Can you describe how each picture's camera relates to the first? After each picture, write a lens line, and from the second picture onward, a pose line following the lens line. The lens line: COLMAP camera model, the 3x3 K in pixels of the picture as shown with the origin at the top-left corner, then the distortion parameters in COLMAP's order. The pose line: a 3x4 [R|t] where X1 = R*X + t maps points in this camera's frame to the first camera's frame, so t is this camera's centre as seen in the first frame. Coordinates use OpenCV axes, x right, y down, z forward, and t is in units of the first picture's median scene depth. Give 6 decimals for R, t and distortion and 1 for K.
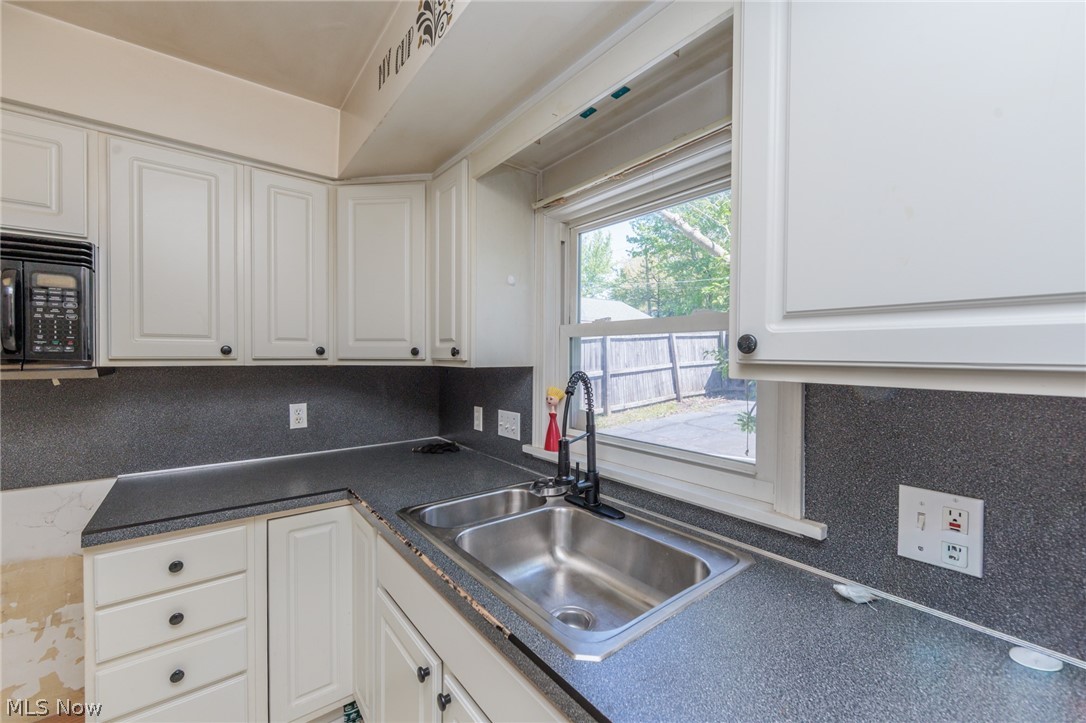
lens RADIAL K [[423.4, 0, 541.5], [0, 423.4, 360.2], [0, 0, 1]] dist [-0.002640, -0.000709]
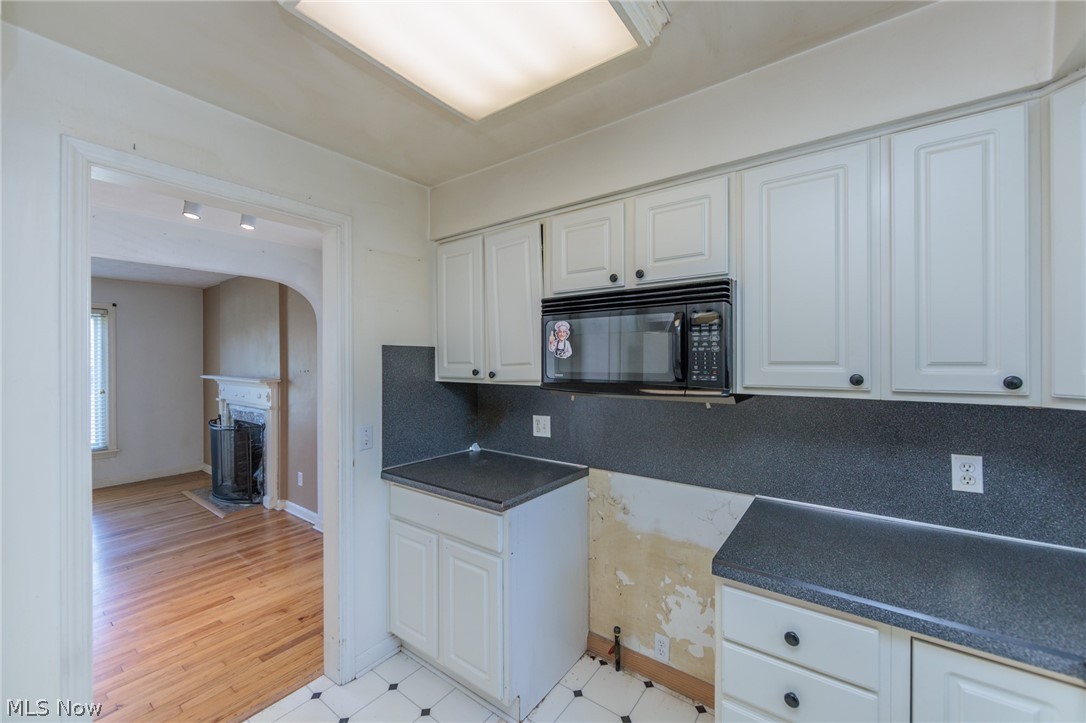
lens RADIAL K [[423.4, 0, 544.7], [0, 423.4, 360.8], [0, 0, 1]] dist [-0.002640, -0.000709]
pose [[0.262581, -0.002595, -0.964906, -0.154705], [-0.005817, 0.999974, -0.004272, -0.059454], [0.964892, 0.006734, 0.262560, 0.259927]]
